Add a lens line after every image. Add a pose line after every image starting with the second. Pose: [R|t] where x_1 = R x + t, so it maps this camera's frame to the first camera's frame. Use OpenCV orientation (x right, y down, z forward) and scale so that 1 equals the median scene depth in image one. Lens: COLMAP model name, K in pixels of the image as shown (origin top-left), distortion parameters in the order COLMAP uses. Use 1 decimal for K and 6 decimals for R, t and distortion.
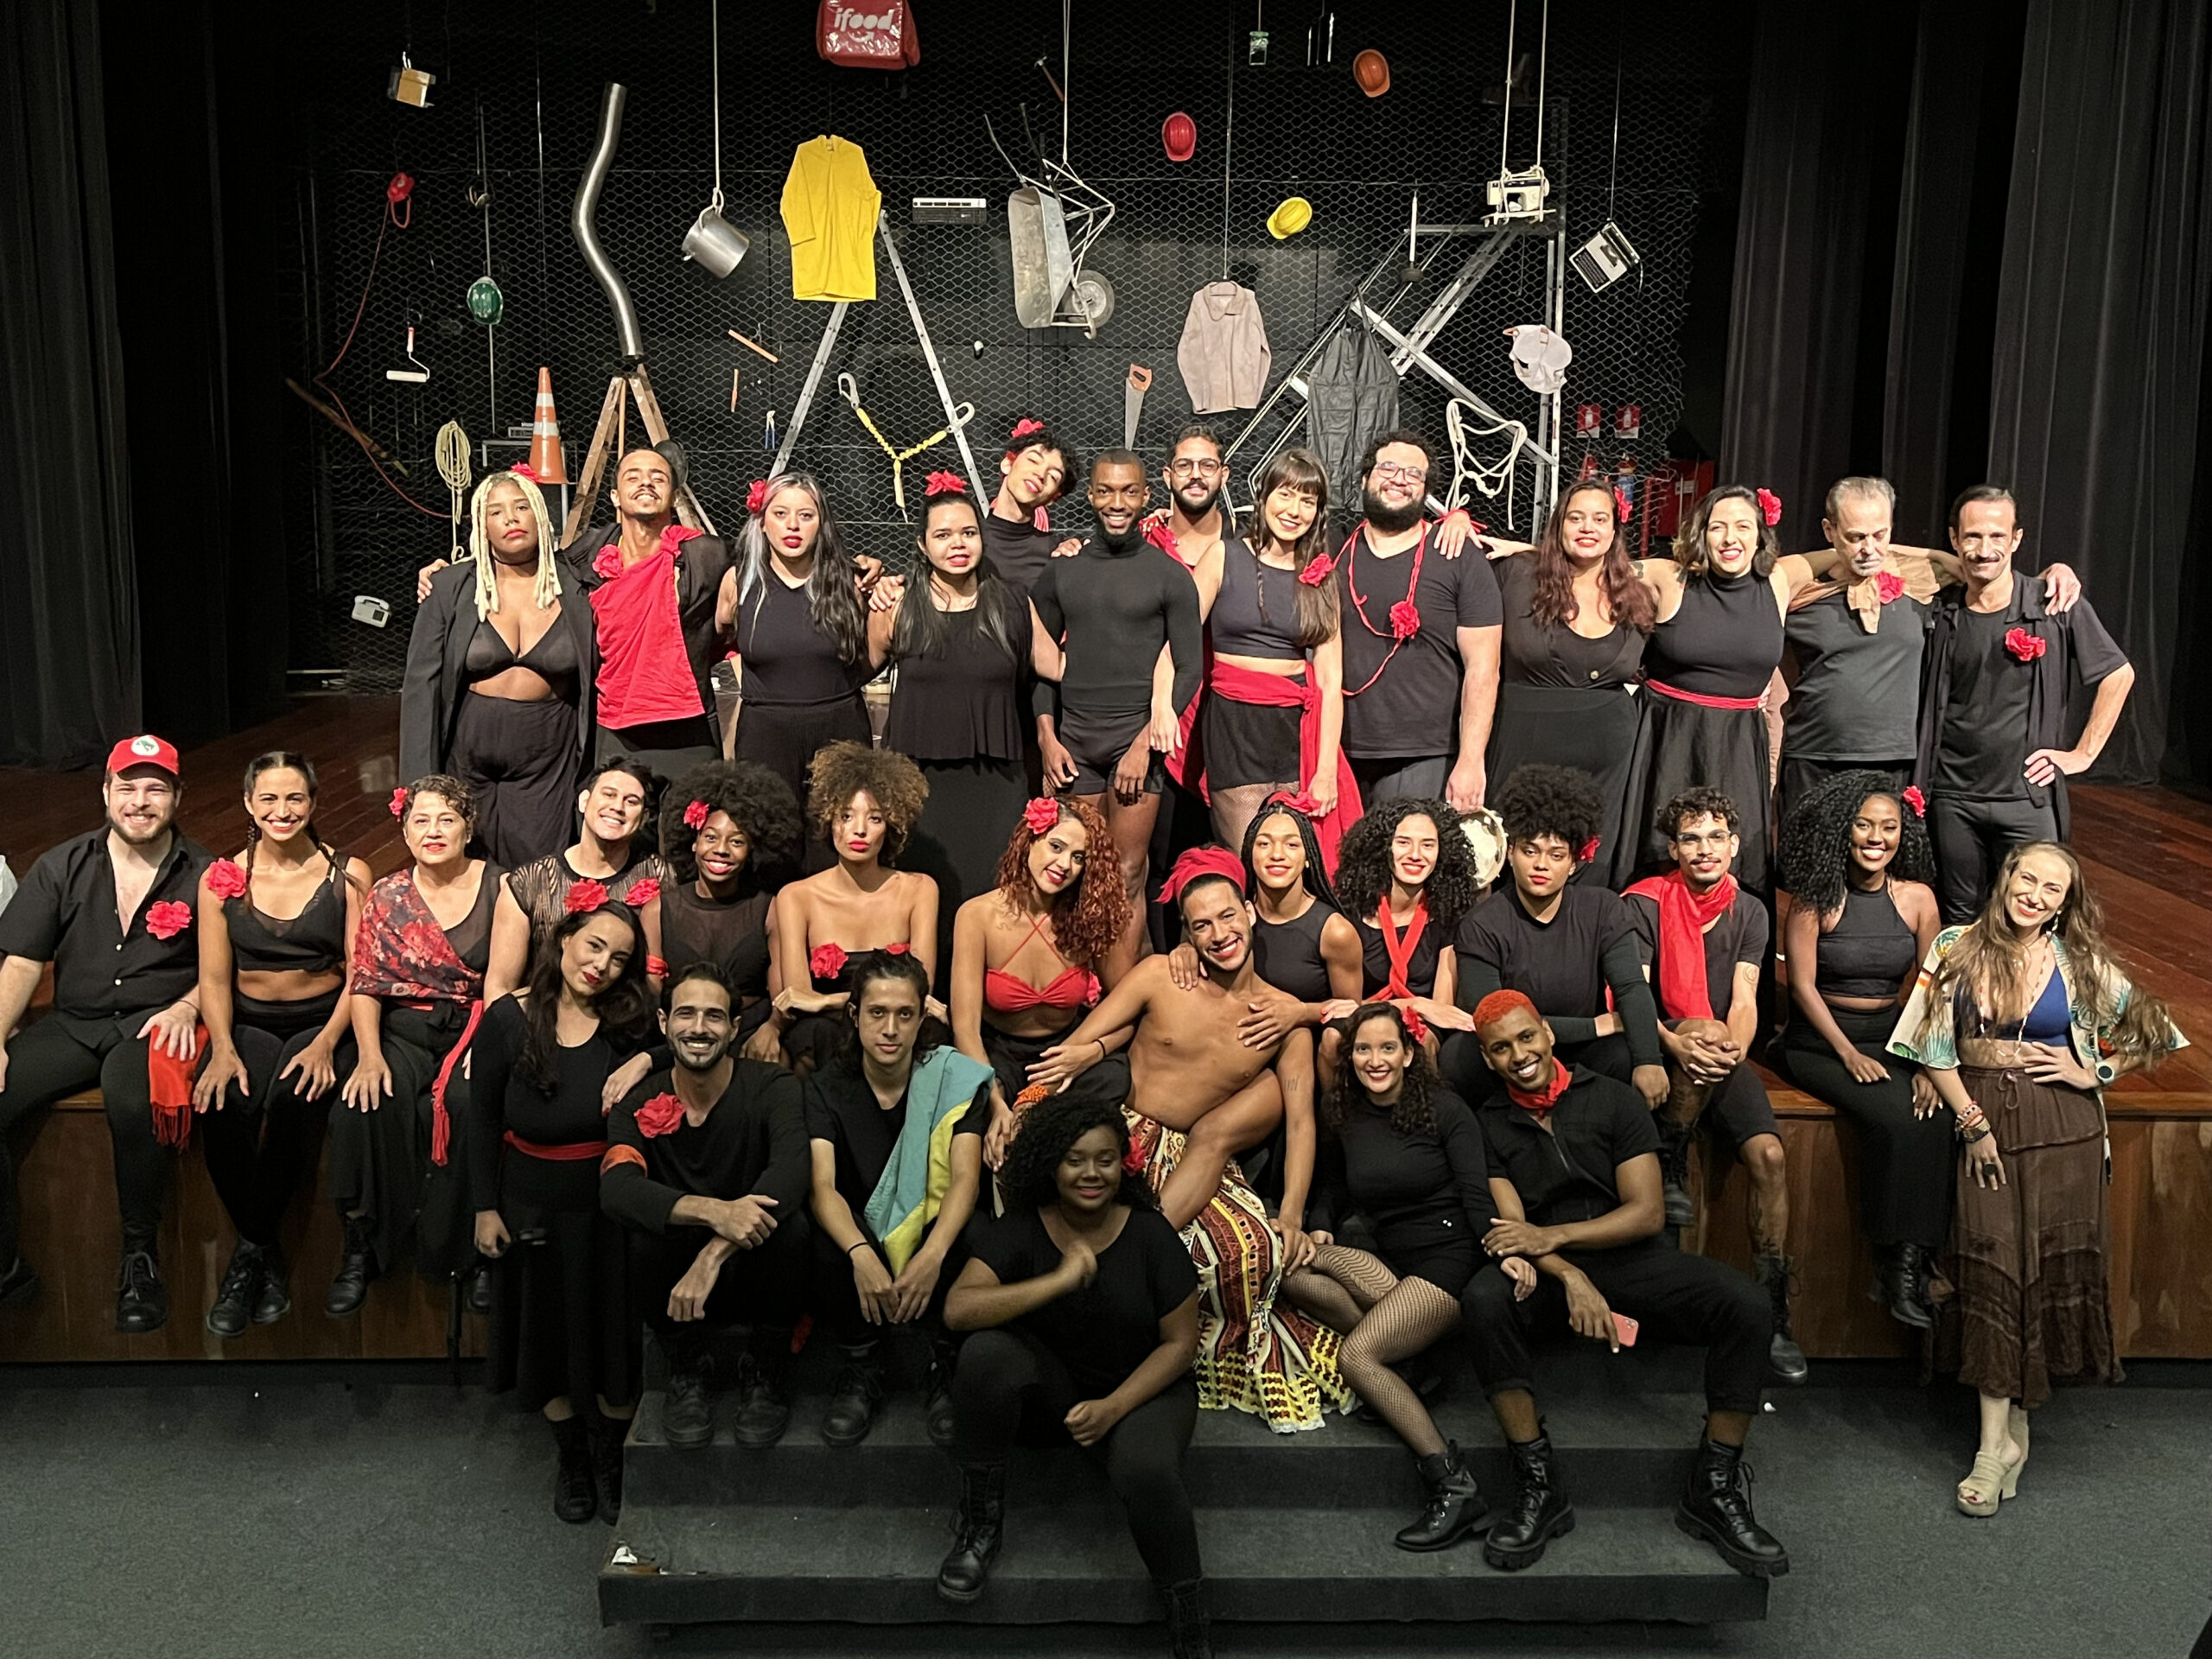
lens RADIAL K [[2191.0, 0, 1104.2], [0, 2191.0, 830.2], [0, 0, 1]] dist [-0.009910, 0.000000]
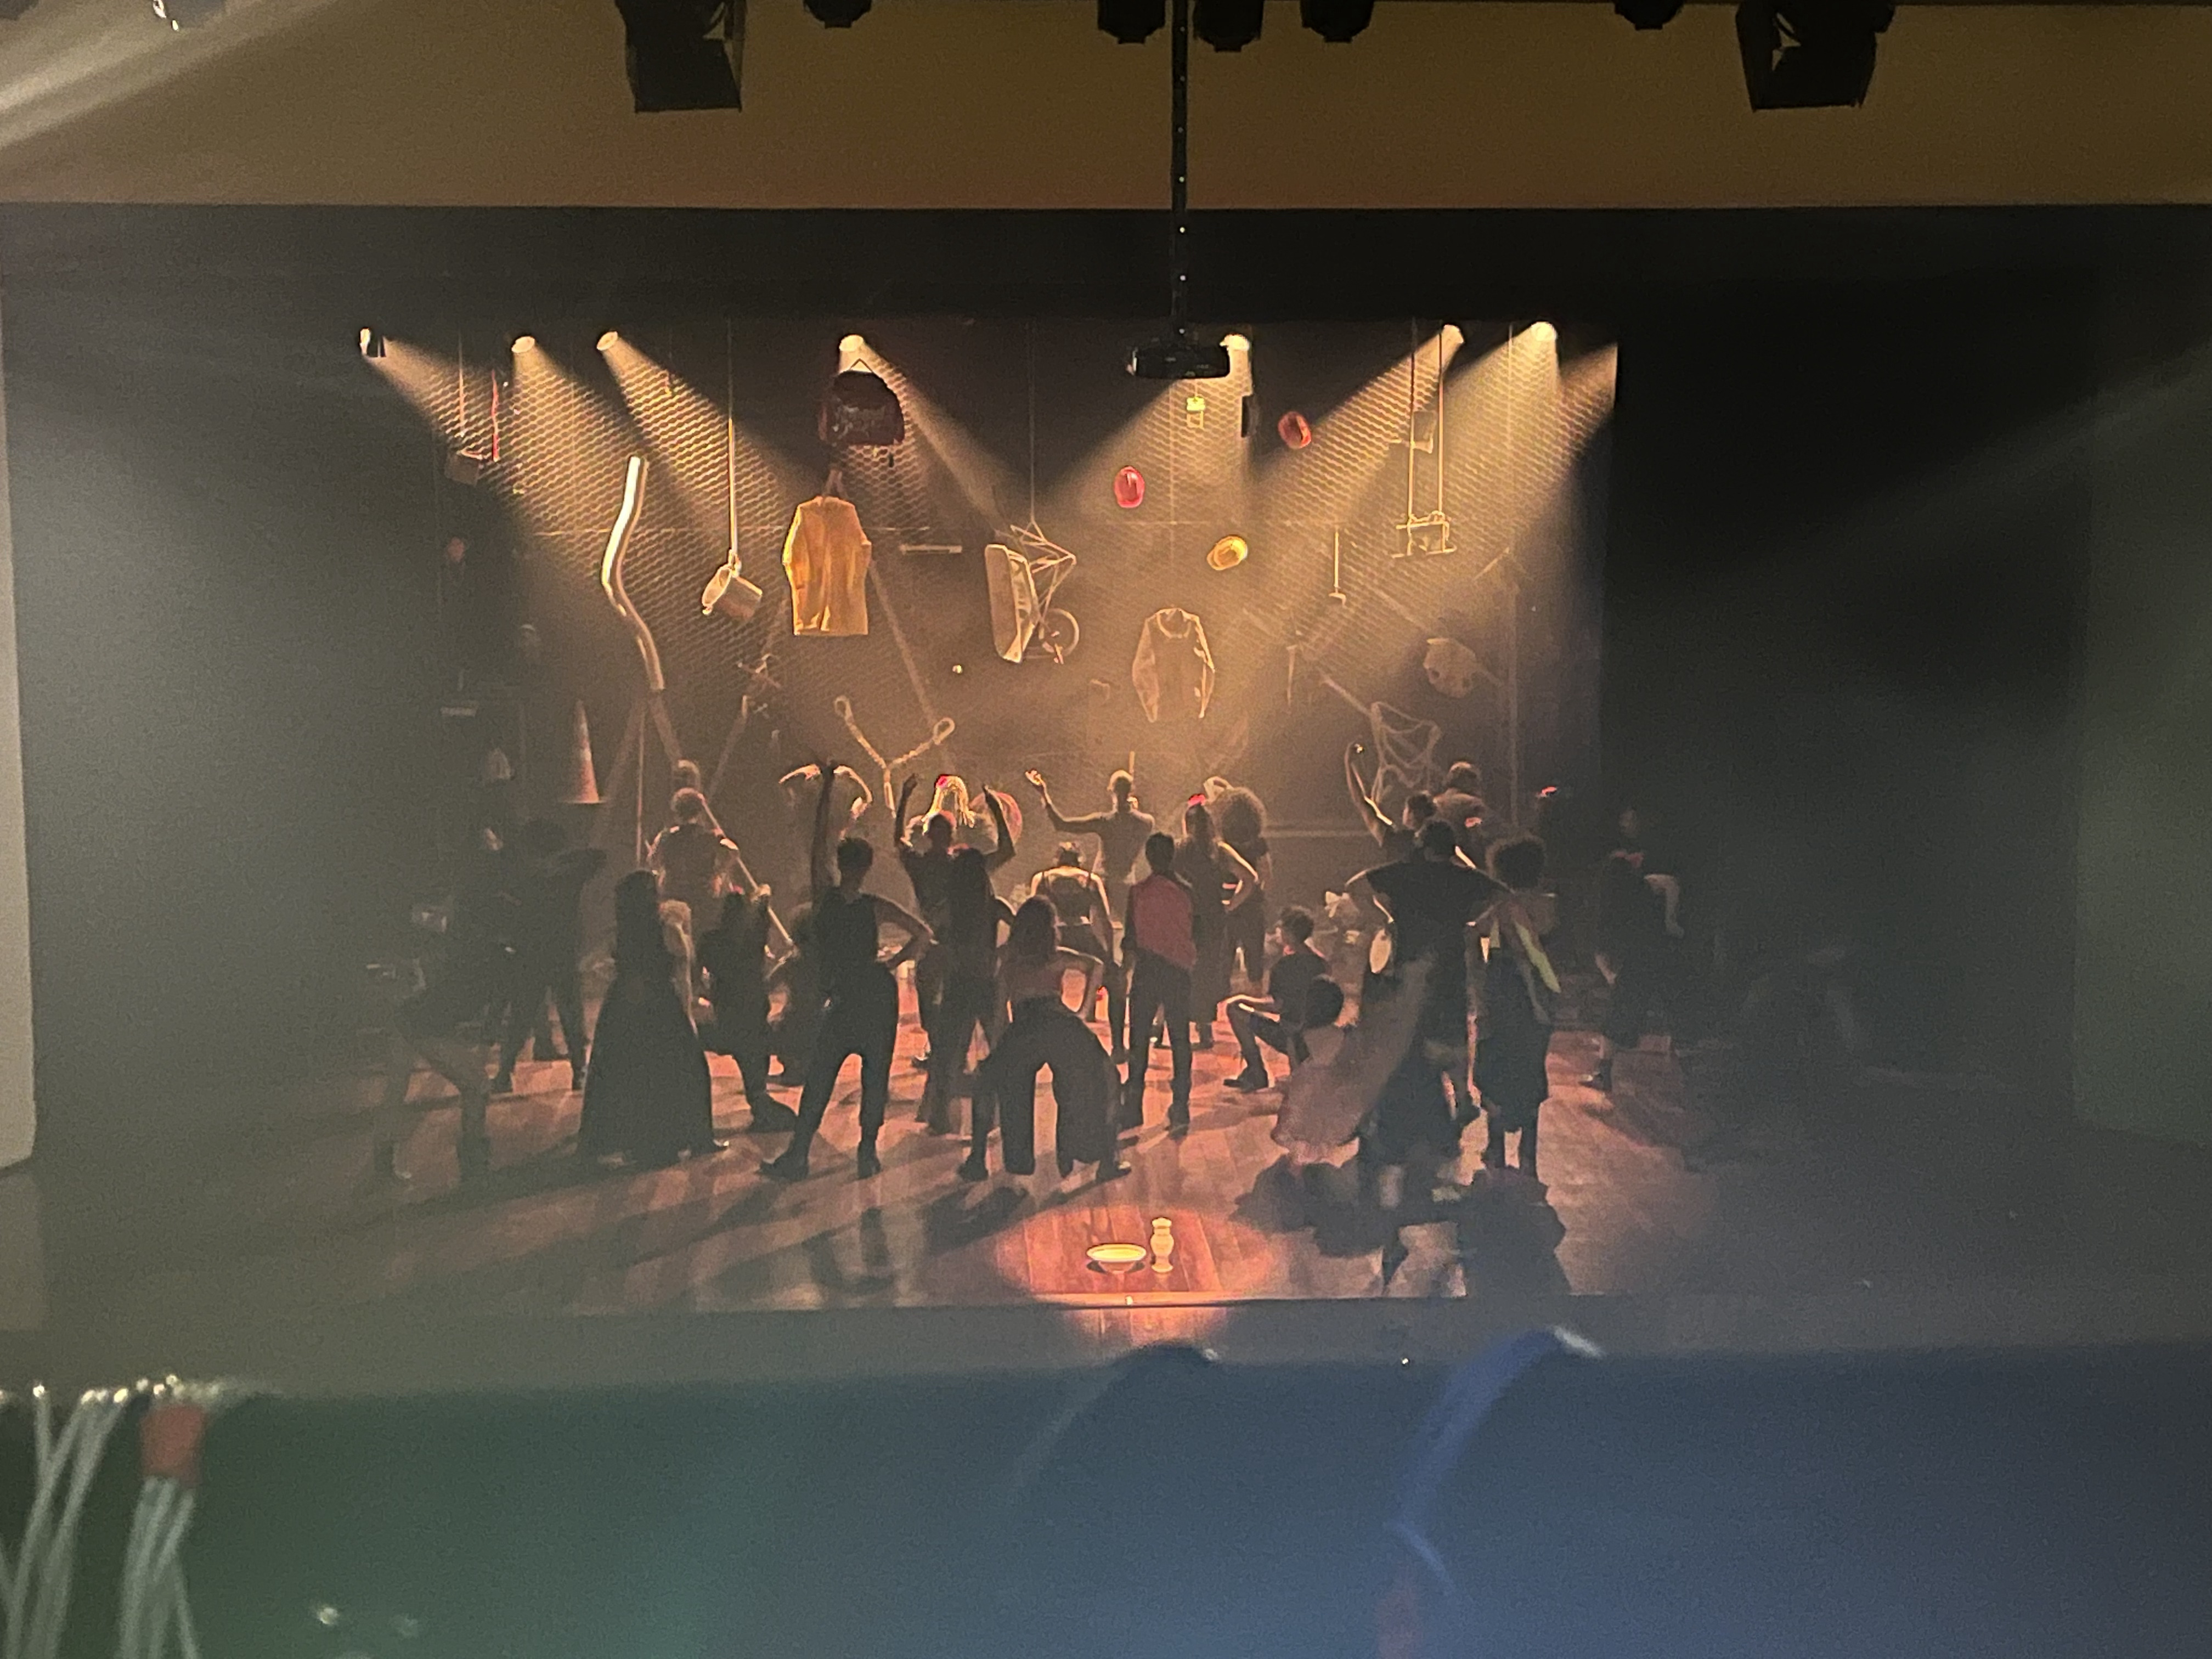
lens RADIAL K [[3286.4, 0, 1106.6], [0, 3286.4, 828.7], [0, 0, 1]] dist [0.033377, 0.000000]
pose [[0.999239, -0.019881, 0.033568, -0.038692], [0.020130, 0.999772, -0.007081, -0.124113], [-0.033420, 0.007752, 0.999411, -0.707698]]
